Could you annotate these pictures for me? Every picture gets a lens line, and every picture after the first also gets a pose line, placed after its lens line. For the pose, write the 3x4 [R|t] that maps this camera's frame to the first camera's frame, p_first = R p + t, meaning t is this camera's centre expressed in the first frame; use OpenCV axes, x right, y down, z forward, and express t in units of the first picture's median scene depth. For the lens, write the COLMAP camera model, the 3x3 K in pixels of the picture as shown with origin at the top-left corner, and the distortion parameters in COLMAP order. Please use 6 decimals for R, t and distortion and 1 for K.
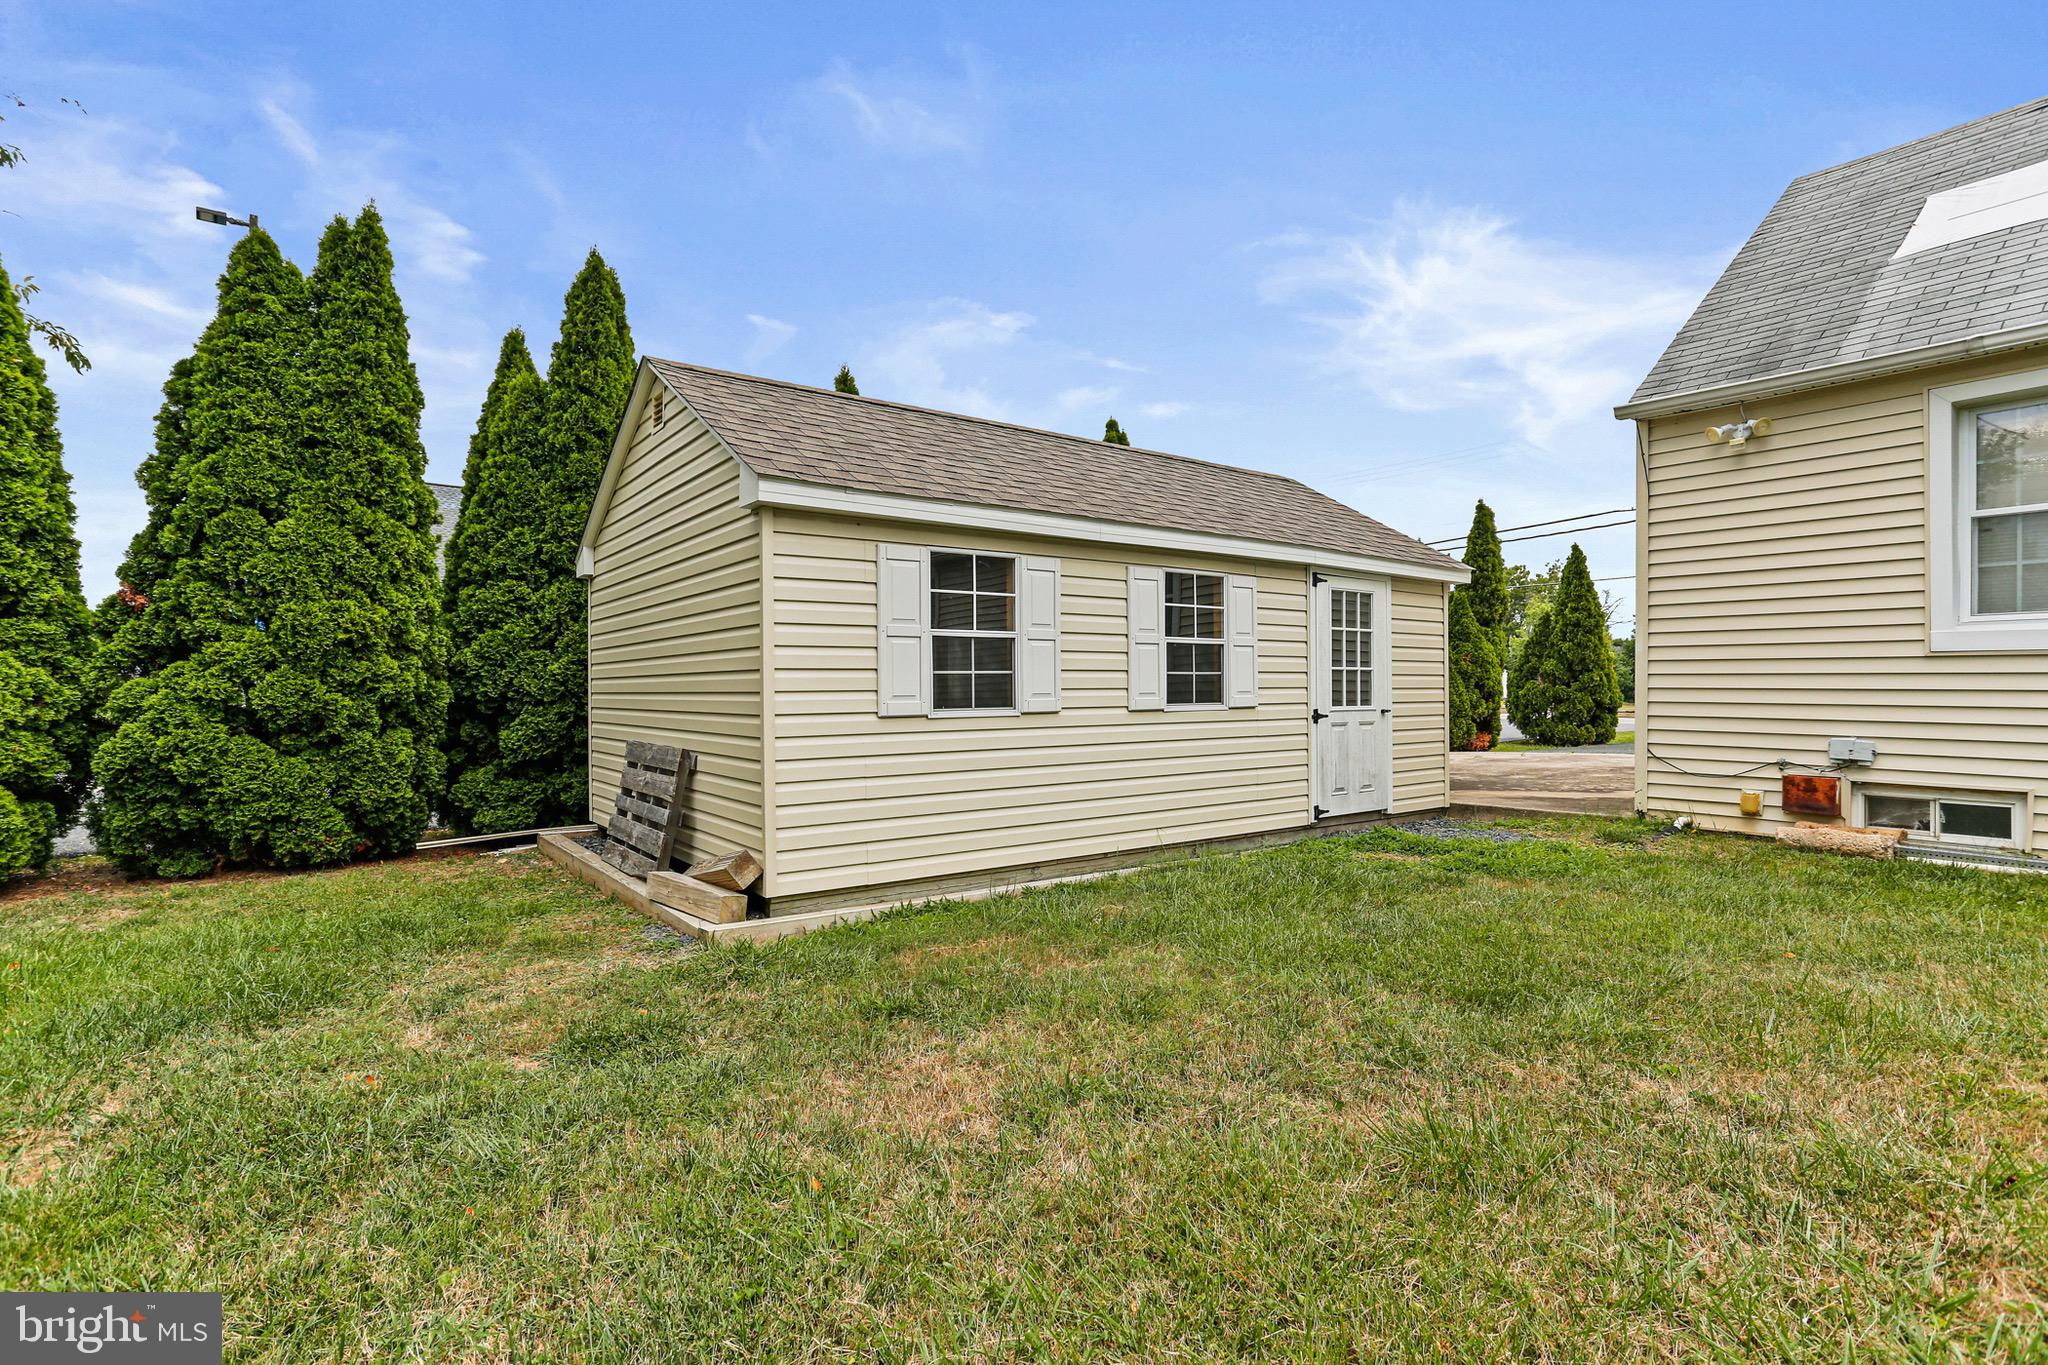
lens RADIAL K [[1007.2, 0, 1006.1], [0, 1007.2, 684.5], [0, 0, 1]] dist [-0.073594, 0.048600]
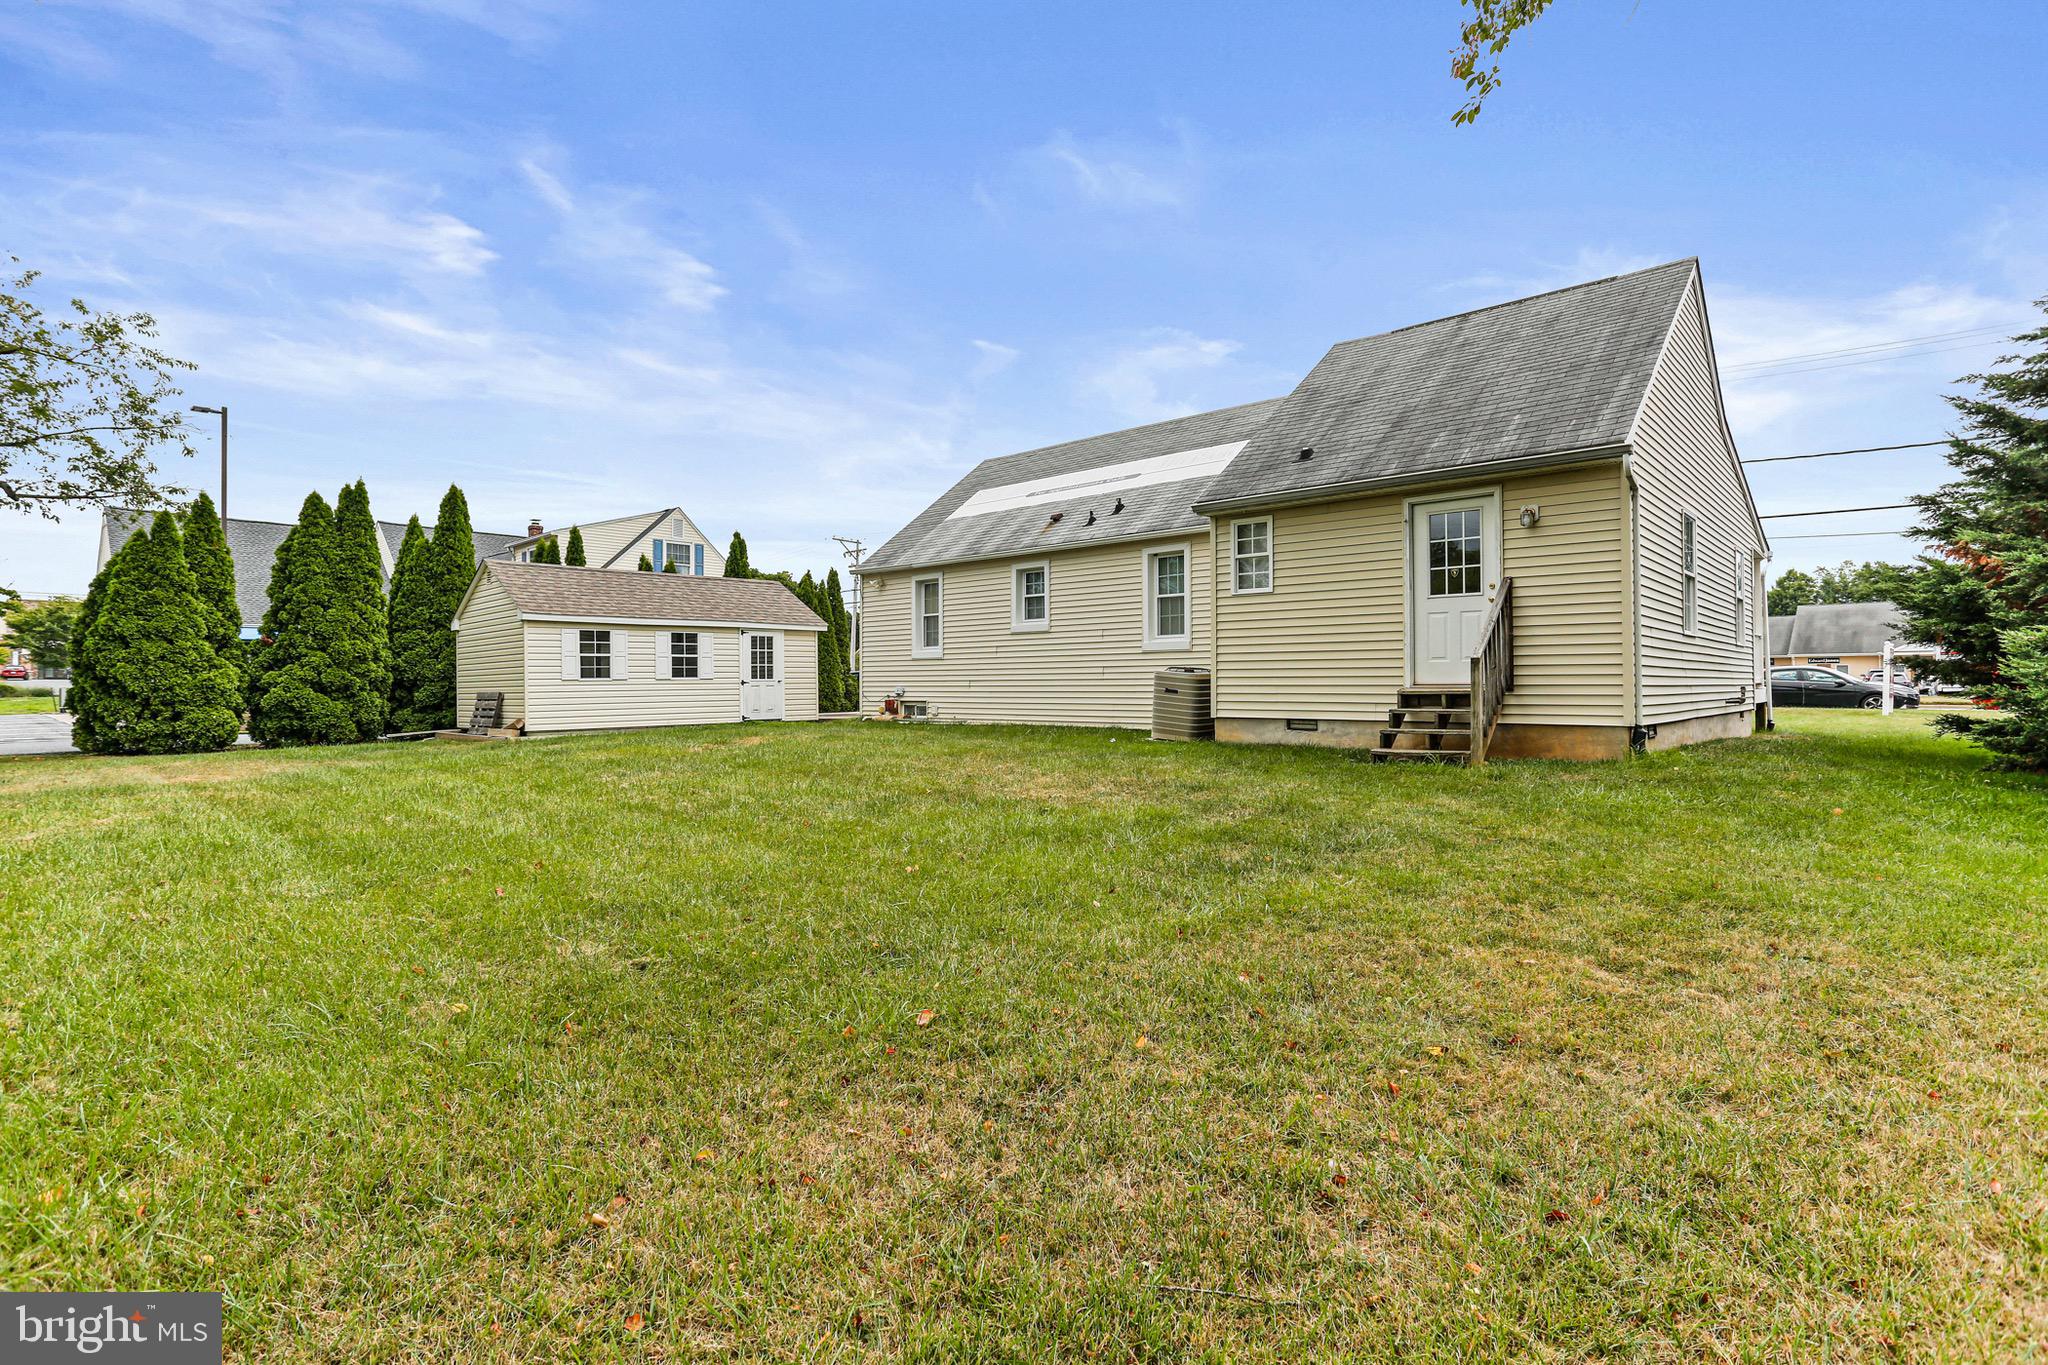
lens RADIAL K [[977.5, 0, 1012.2], [0, 977.5, 675.8], [0, 0, 1]] dist [-0.073824, 0.042752]
pose [[0.980906, -0.007415, 0.194343, 0.520302], [0.008756, 0.999943, -0.006043, 0.035918], [-0.194287, 0.007630, 0.980915, -1.761650]]
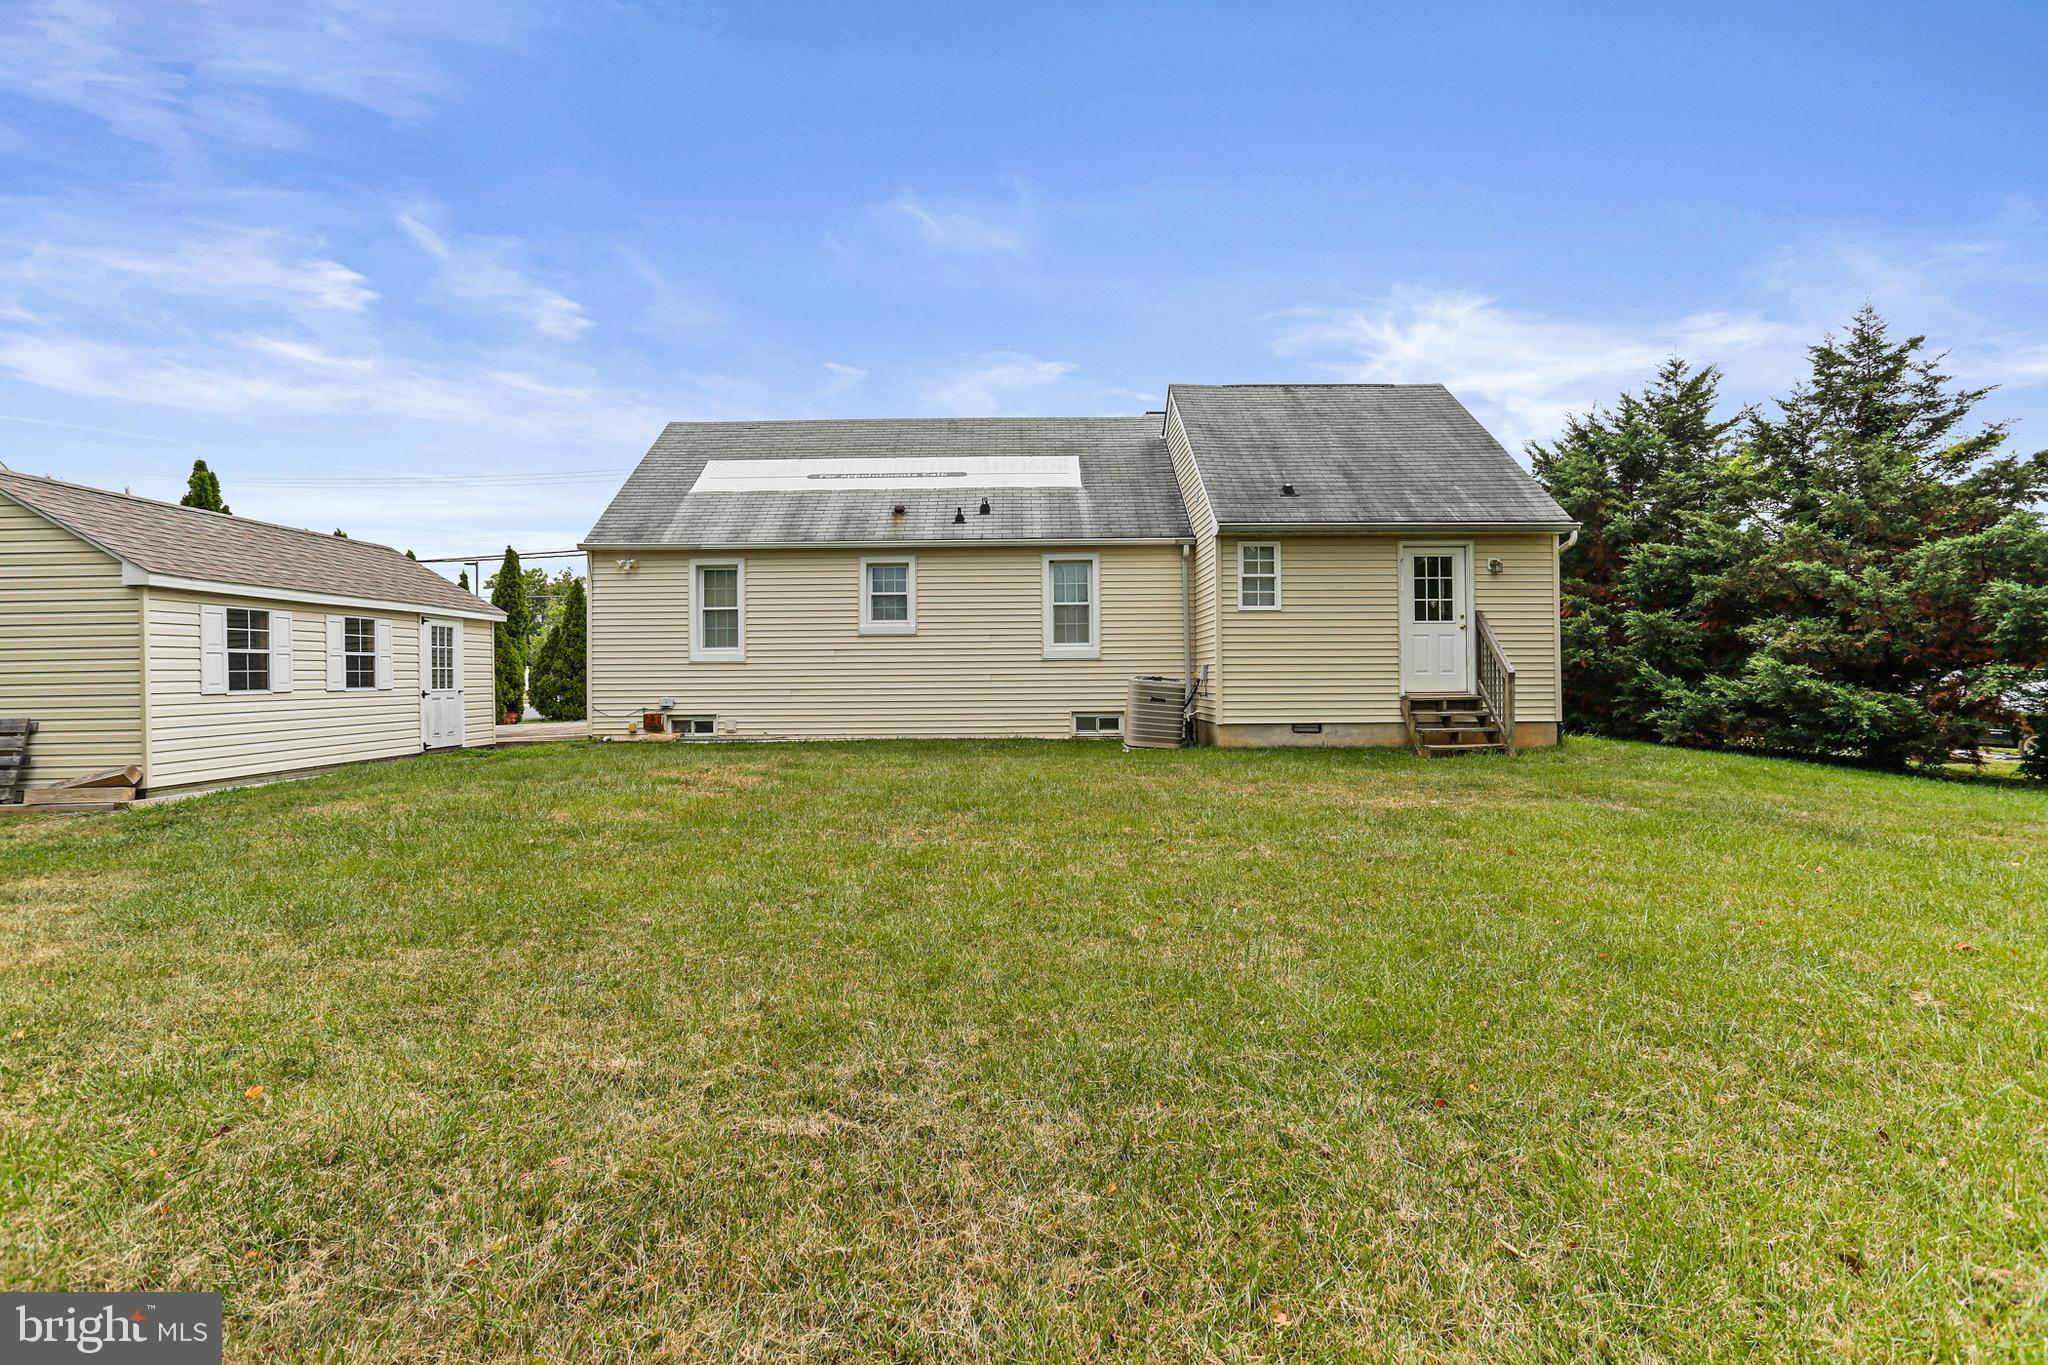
lens RADIAL K [[977.5, 0, 1012.2], [0, 977.5, 675.8], [0, 0, 1]] dist [-0.073824, 0.042752]
pose [[0.595918, -0.006211, 0.803021, -0.471386], [0.009504, 0.999955, 0.000681, 0.006868], [-0.802989, 0.007226, 0.595950, -0.949947]]
